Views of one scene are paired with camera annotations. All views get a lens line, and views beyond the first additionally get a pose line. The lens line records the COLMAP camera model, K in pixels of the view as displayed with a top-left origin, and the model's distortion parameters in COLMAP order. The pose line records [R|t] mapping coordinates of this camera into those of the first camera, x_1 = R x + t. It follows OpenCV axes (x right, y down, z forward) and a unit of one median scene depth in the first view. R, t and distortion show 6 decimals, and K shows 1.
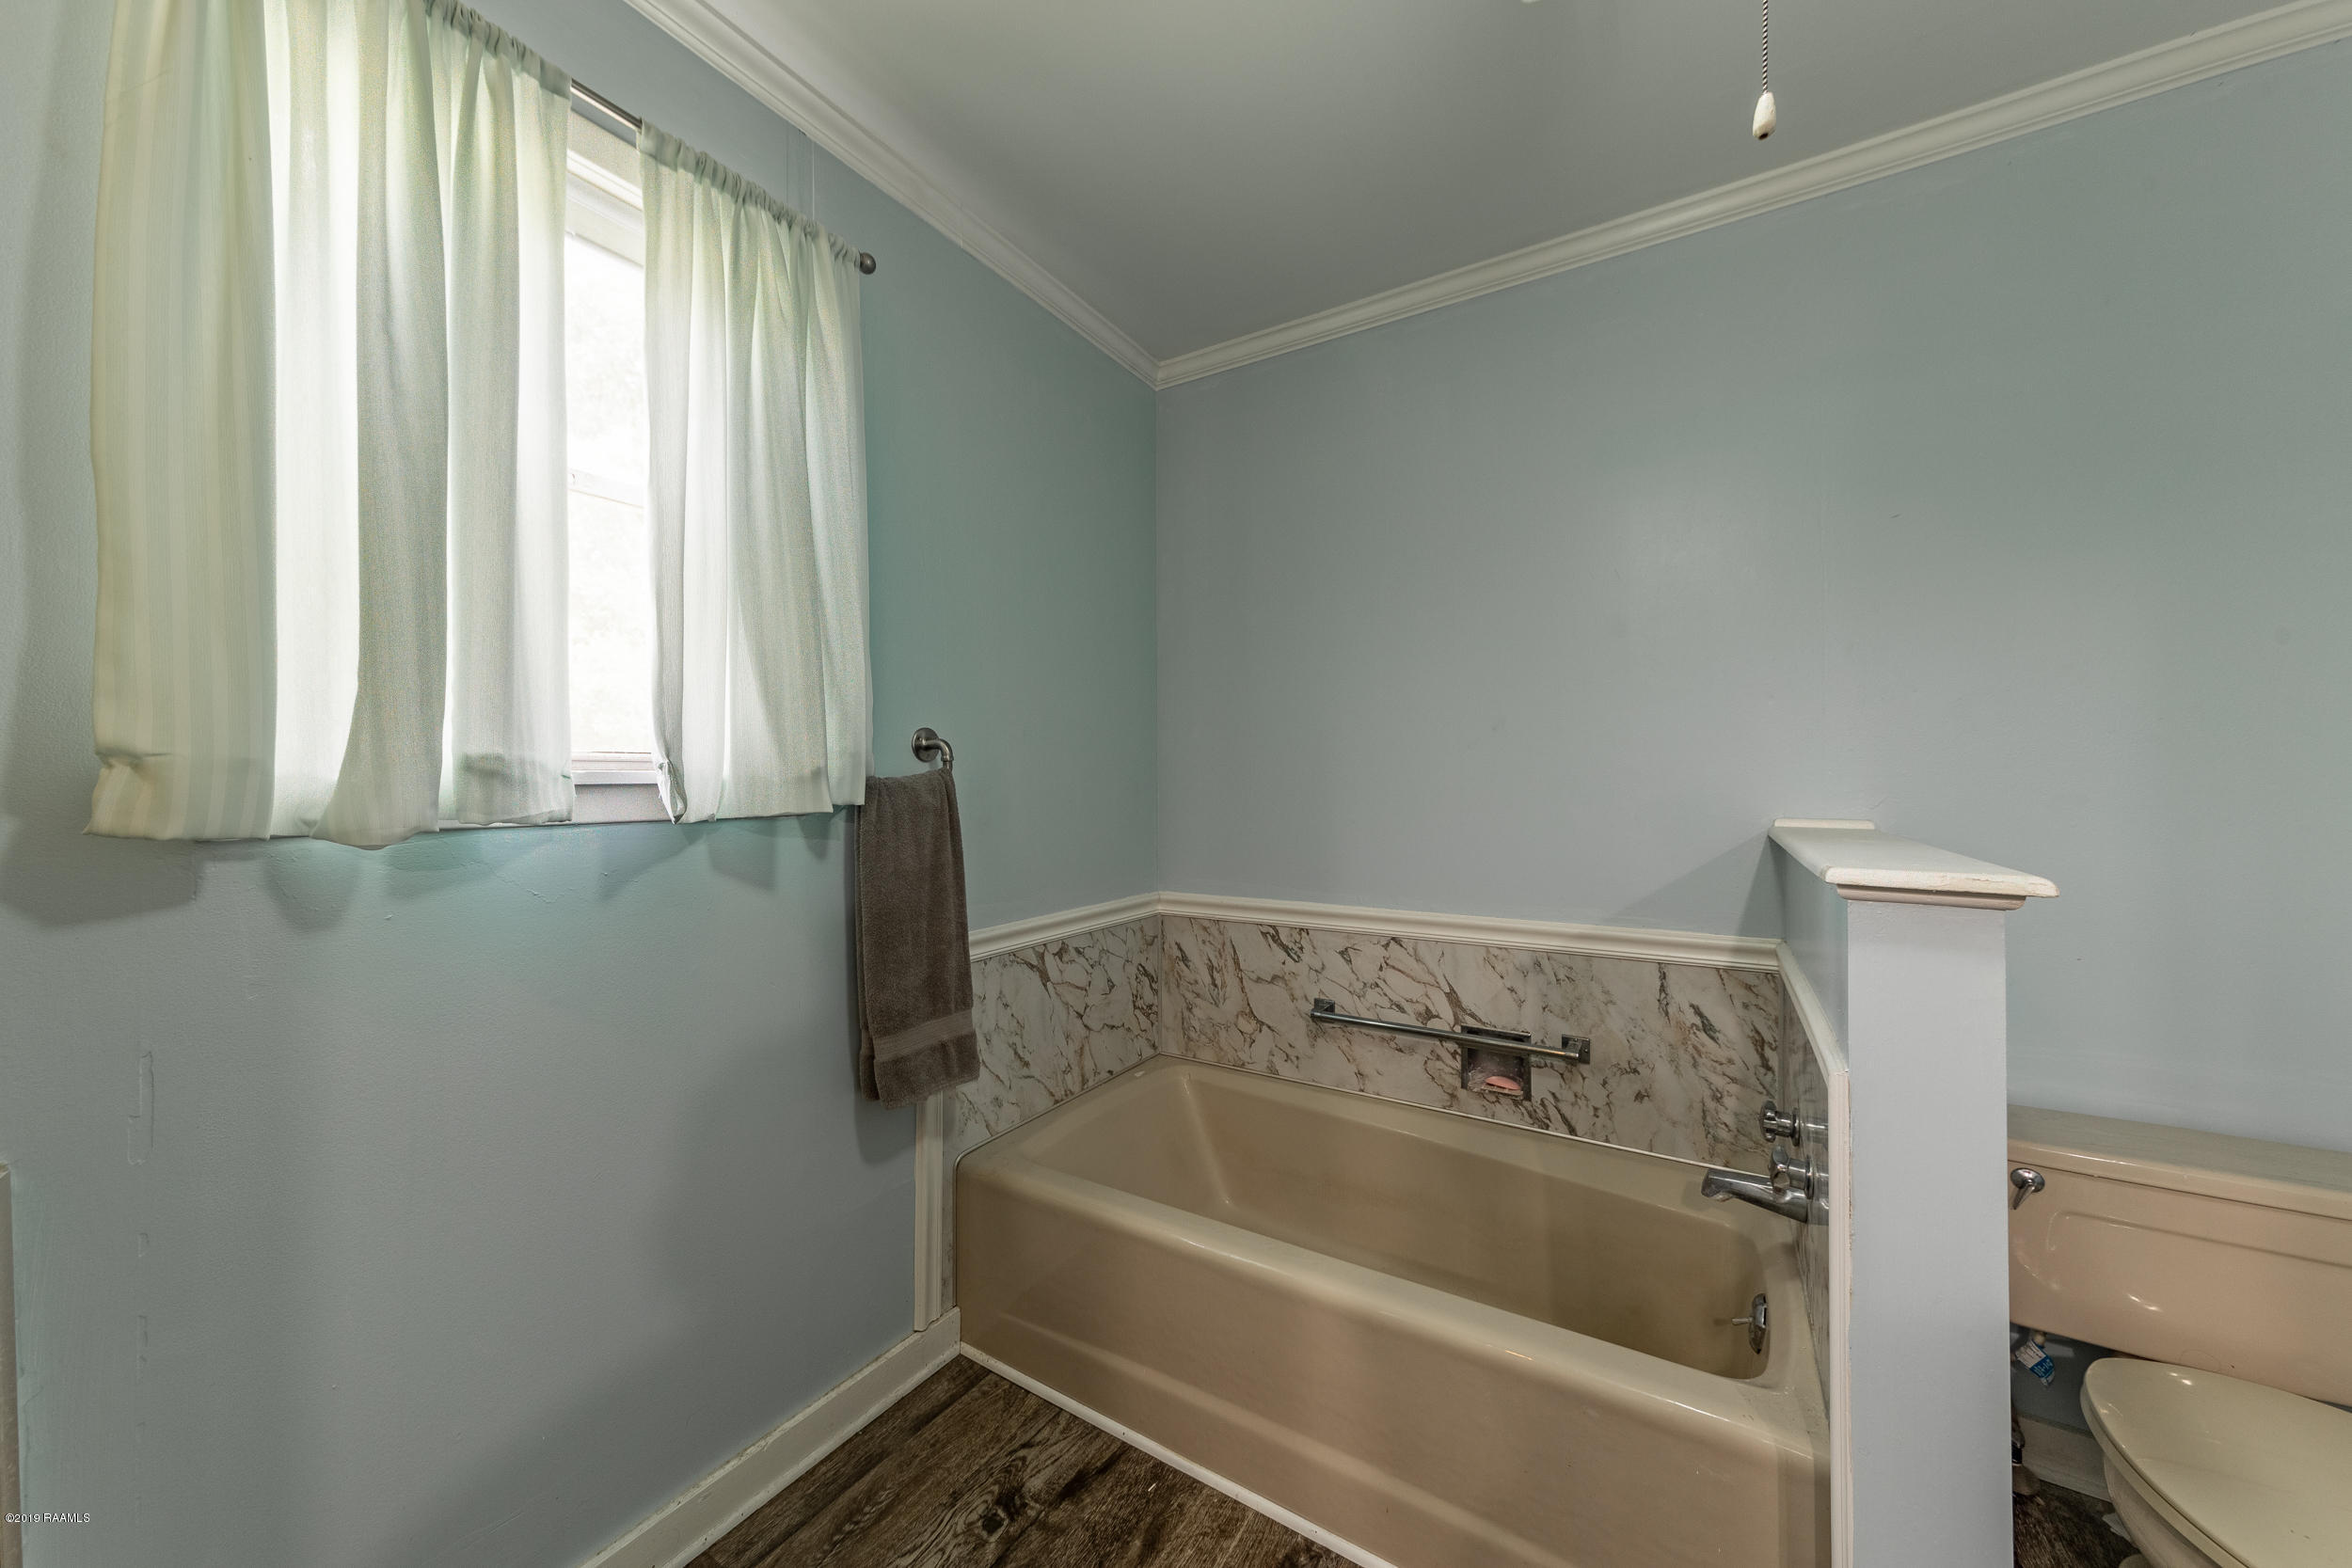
lens RADIAL K [[827.4, 0, 1176.4], [0, 827.4, 779.5], [0, 0, 1]] dist [0.006062, 0.000078]
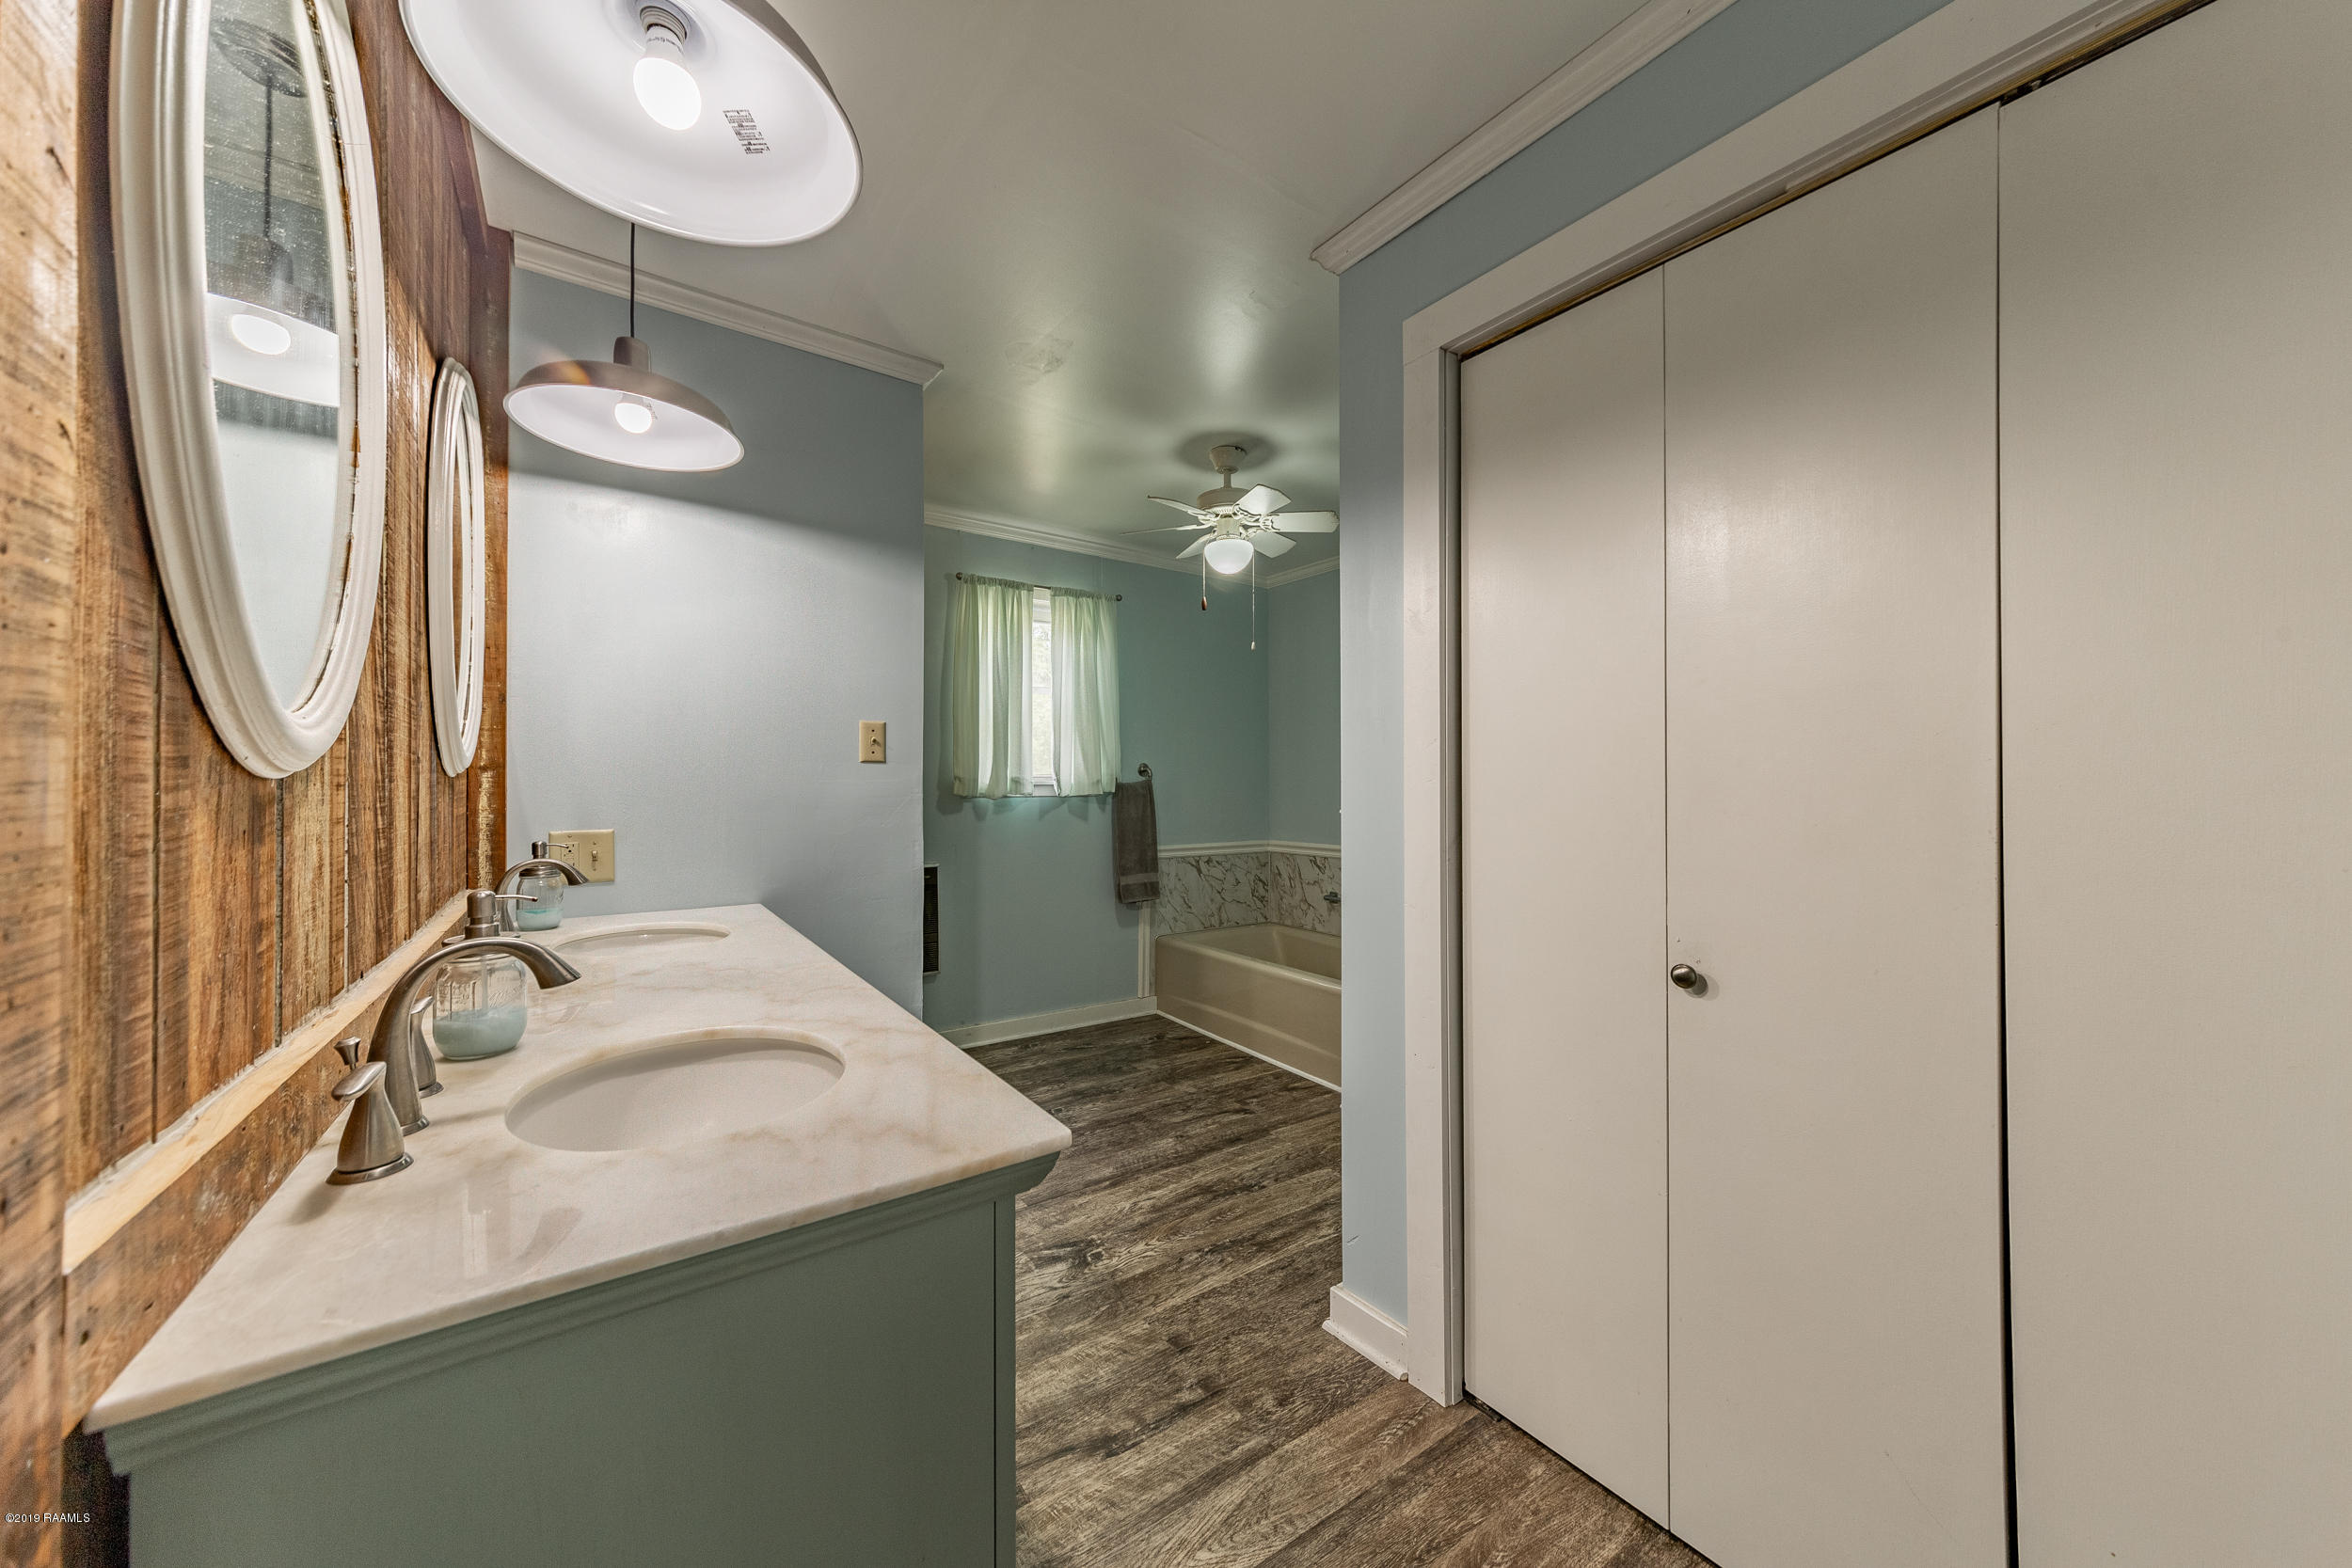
lens RADIAL K [[827.4, 0, 1176.4], [0, 827.4, 779.5], [0, 0, 1]] dist [0.006062, 0.000078]
pose [[0.919781, 0.000750, -0.392430, 0.823617], [-0.002677, 0.999987, -0.004362, -0.000911], [0.392422, 0.005062, 0.919771, -1.357165]]
